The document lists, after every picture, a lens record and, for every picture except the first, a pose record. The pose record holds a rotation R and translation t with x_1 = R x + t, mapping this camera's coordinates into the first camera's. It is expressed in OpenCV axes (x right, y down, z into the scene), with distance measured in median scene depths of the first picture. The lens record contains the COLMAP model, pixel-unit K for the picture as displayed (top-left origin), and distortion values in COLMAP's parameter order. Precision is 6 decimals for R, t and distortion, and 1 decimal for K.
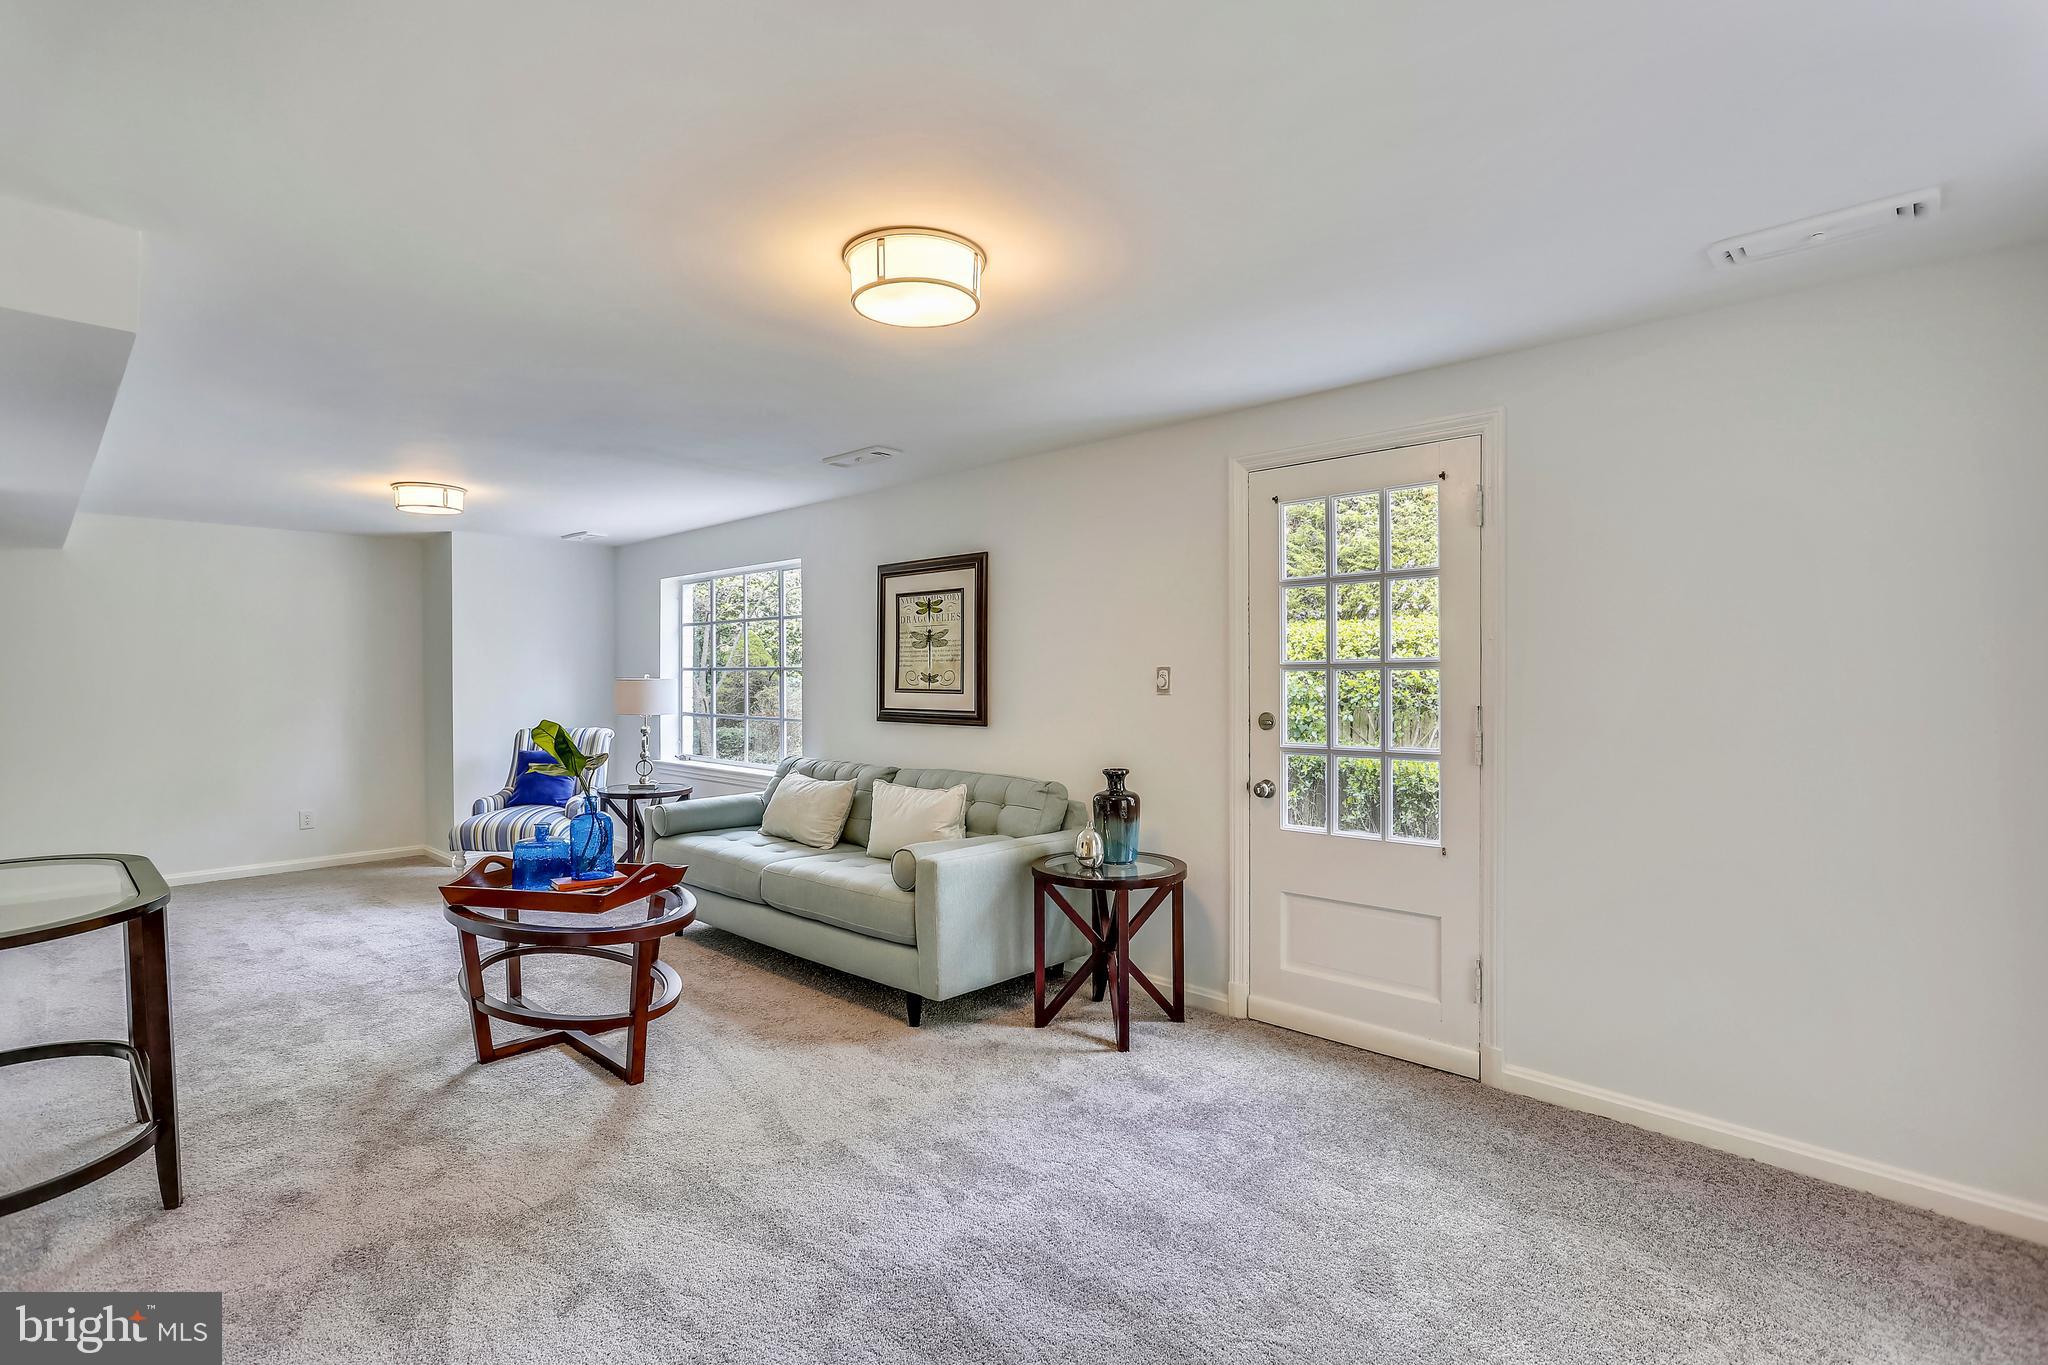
lens RADIAL K [[975.5, 0, 1011.9], [0, 975.5, 681.5], [0, 0, 1]] dist [-0.005082, -0.000088]
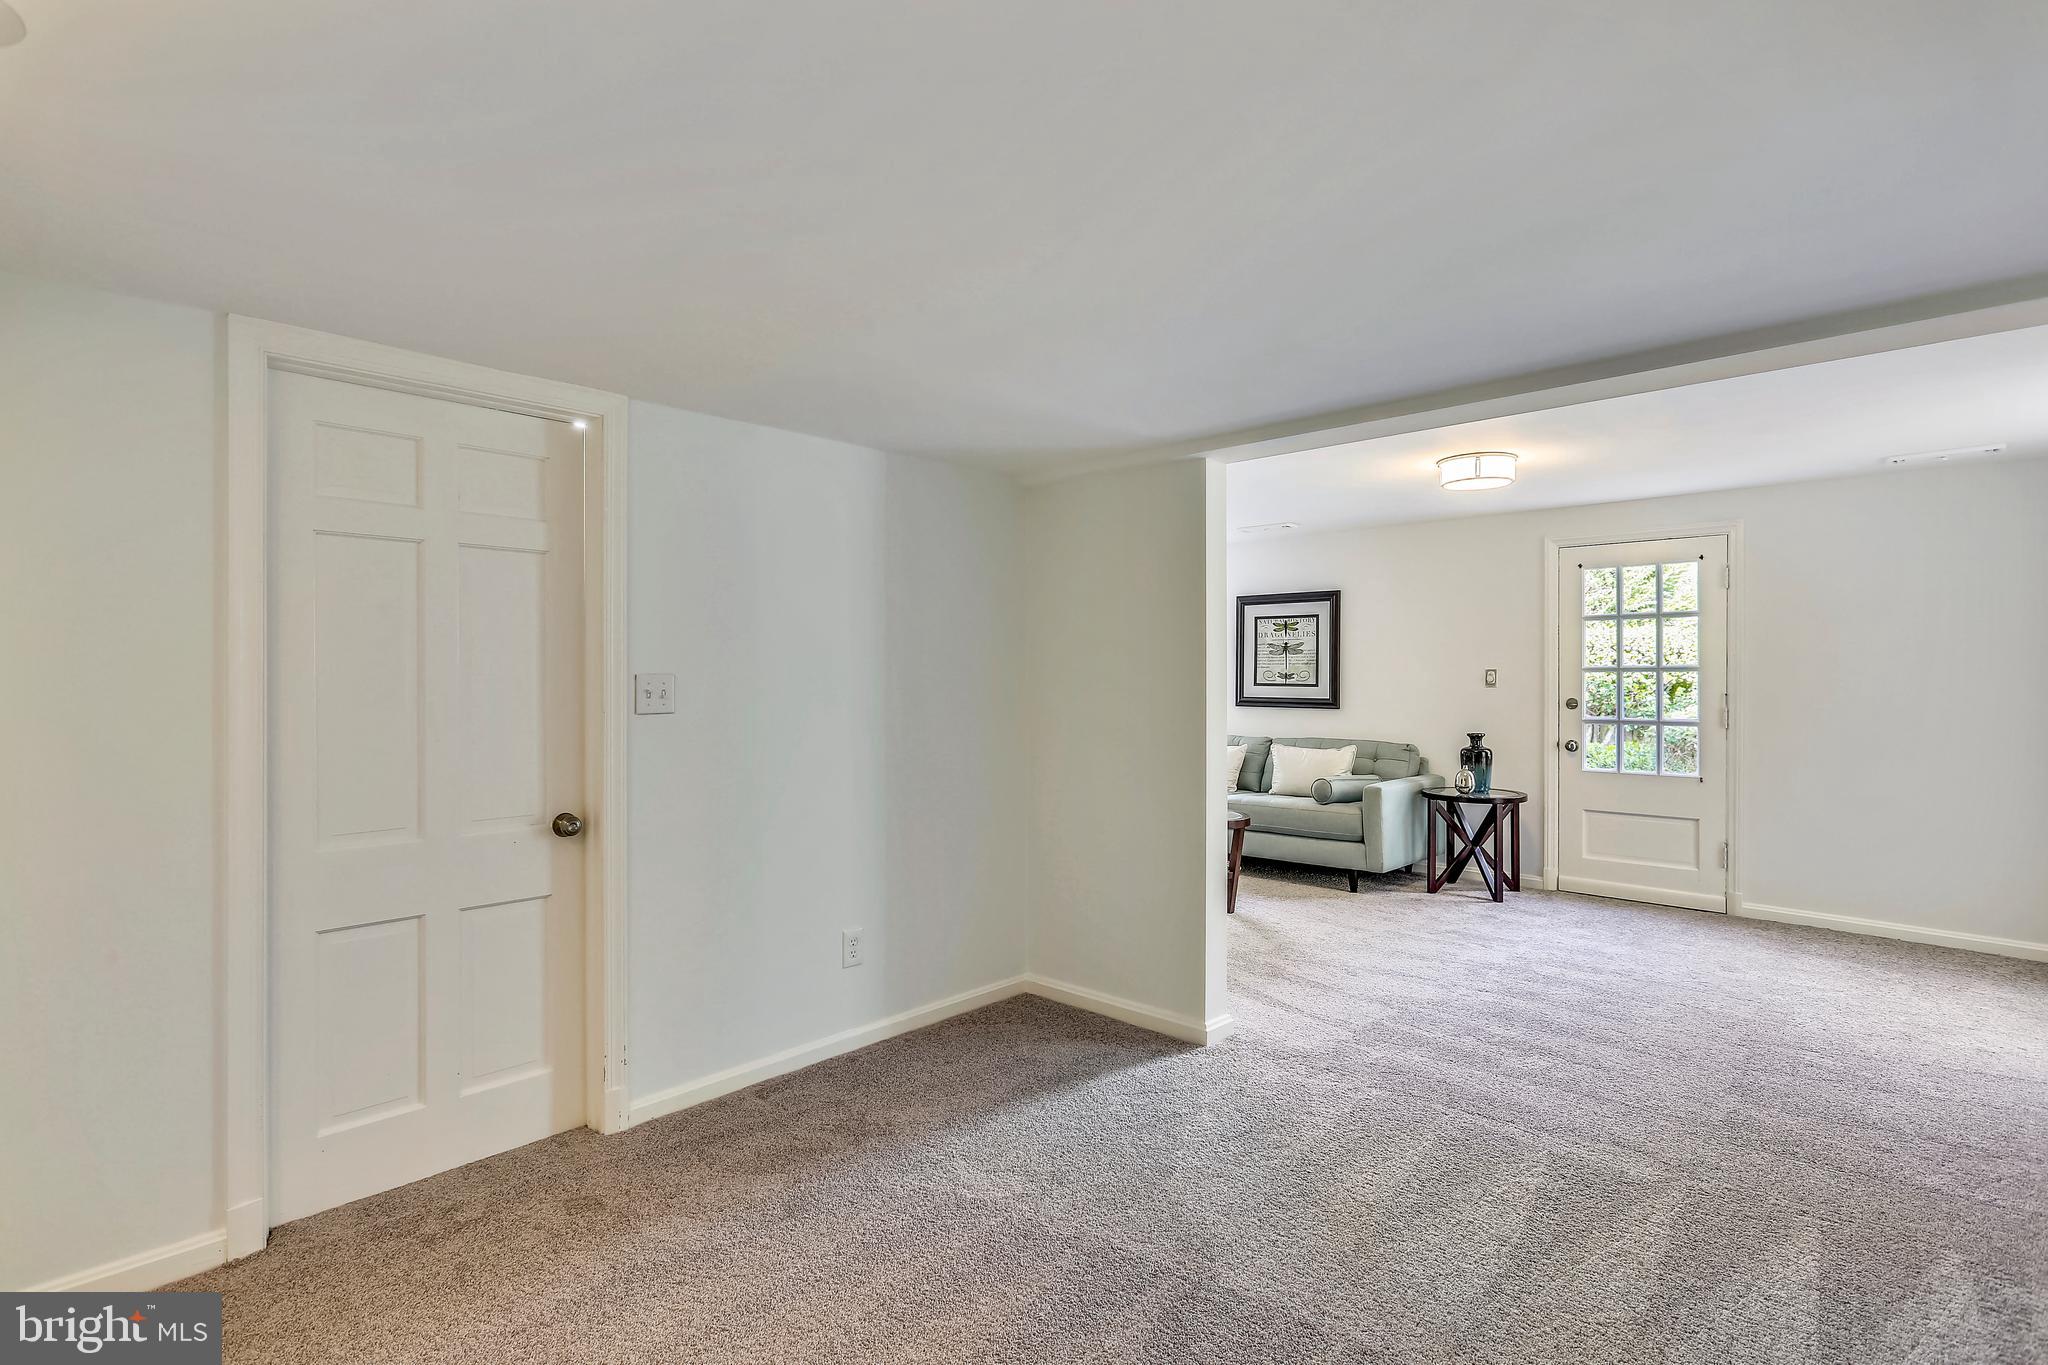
lens RADIAL K [[997.1, 0, 1017.5], [0, 997.1, 674.9], [0, 0, 1]] dist [0.002444, -0.000132]
pose [[0.999968, 0.005931, 0.005374, -0.636243], [-0.005888, 0.999952, -0.007825, 0.011353], [-0.005420, 0.007793, 0.999955, -0.612428]]
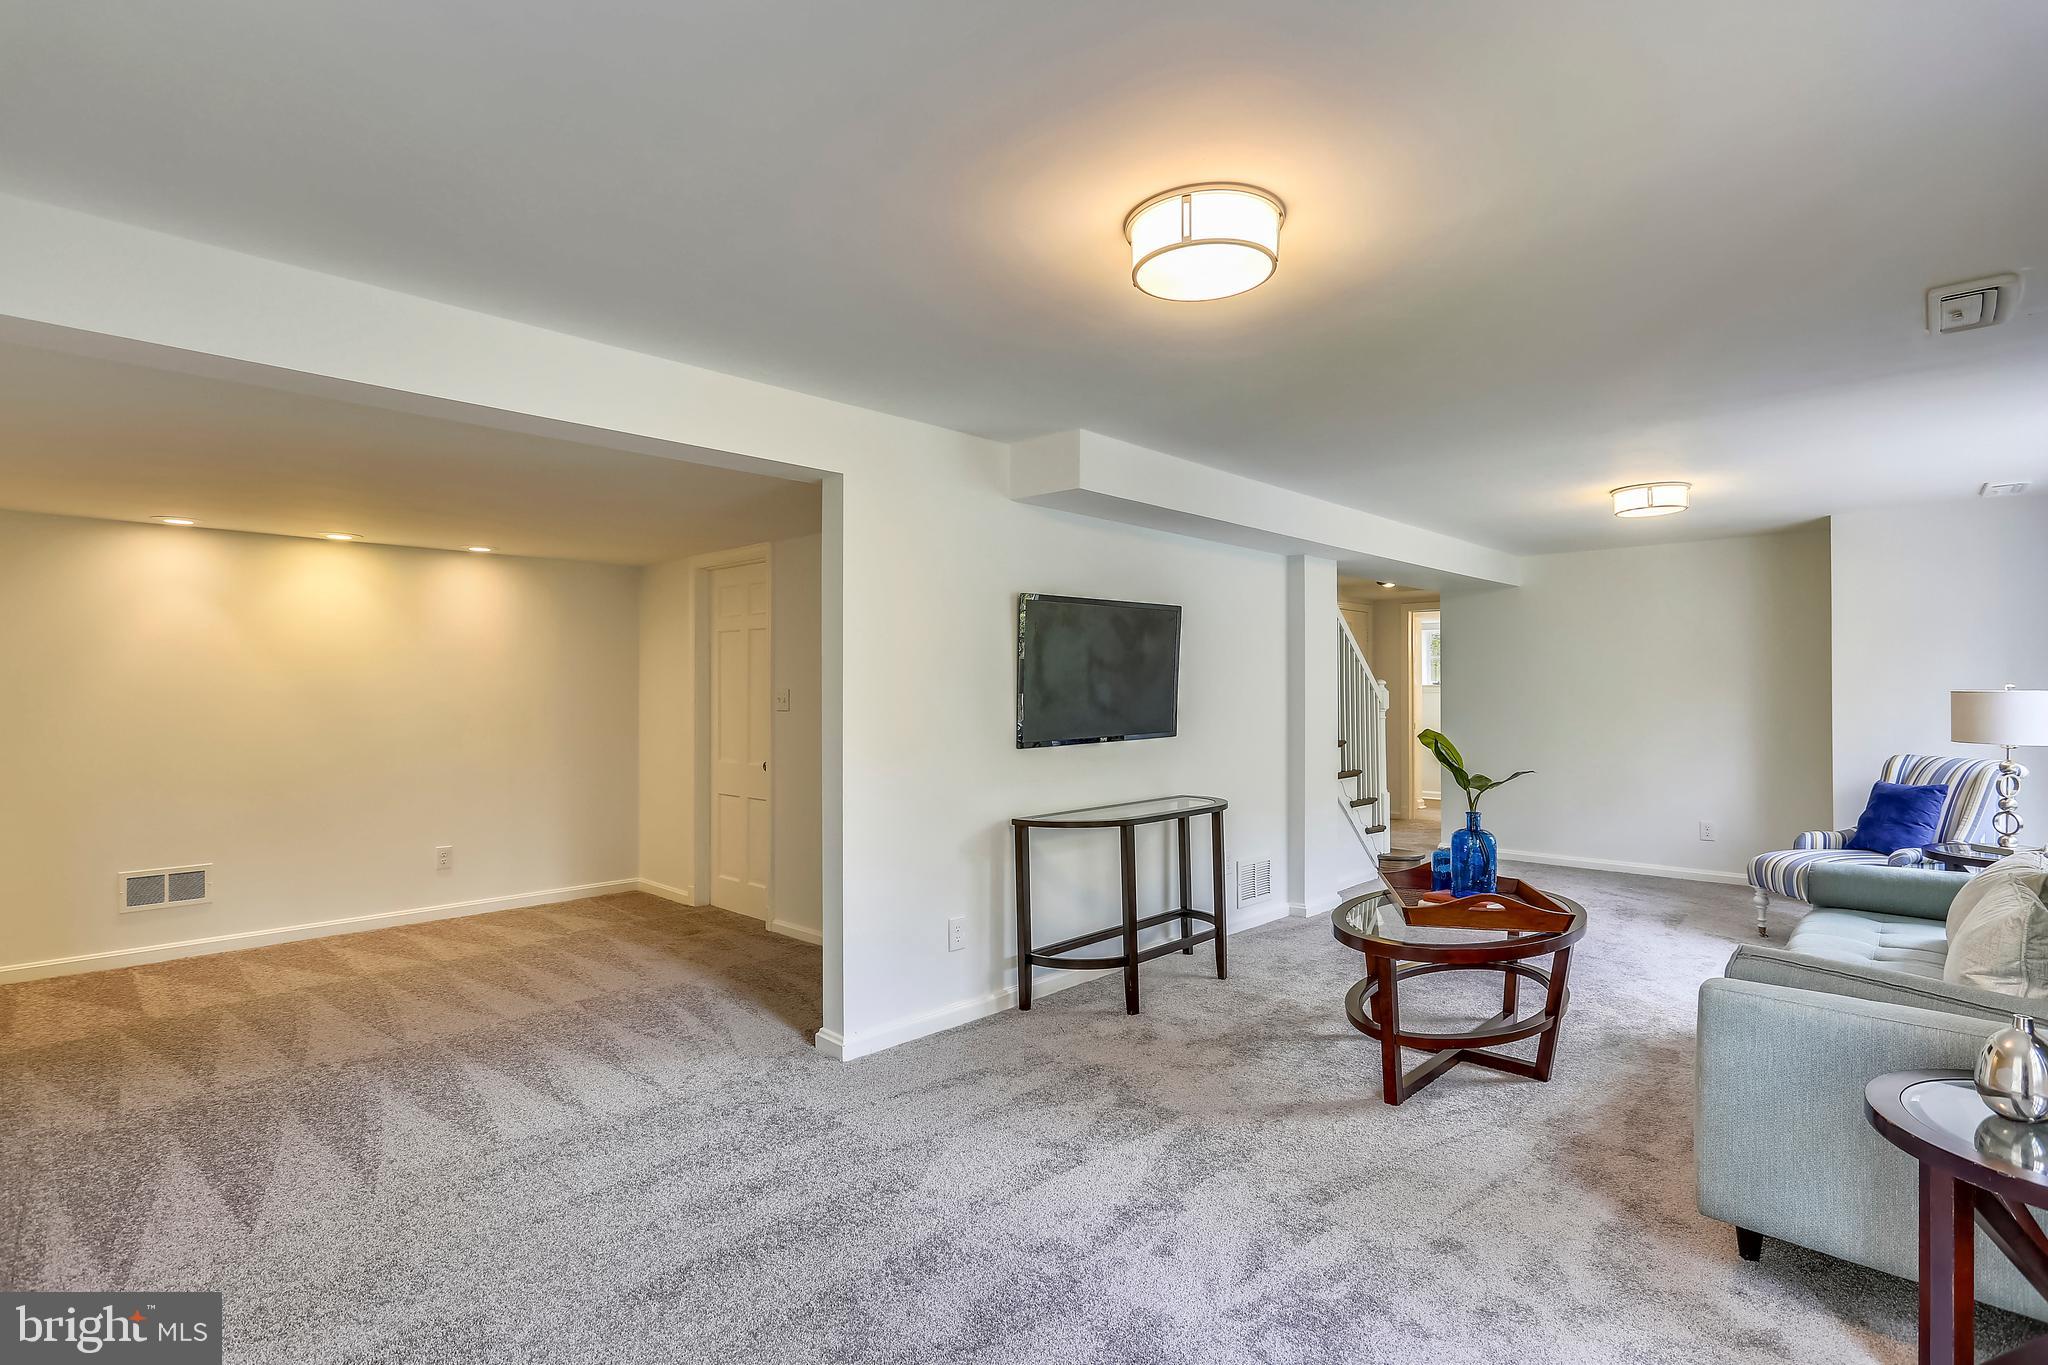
lens RADIAL K [[997.1, 0, 1012.5], [0, 997.1, 683.1], [0, 0, 1]] dist [0.002444, -0.000132]
pose [[-0.004311, -0.000740, -0.999990, 0.673915], [-0.006420, 0.999979, -0.000712, -0.007259], [0.999970, 0.006417, -0.004316, 0.676091]]
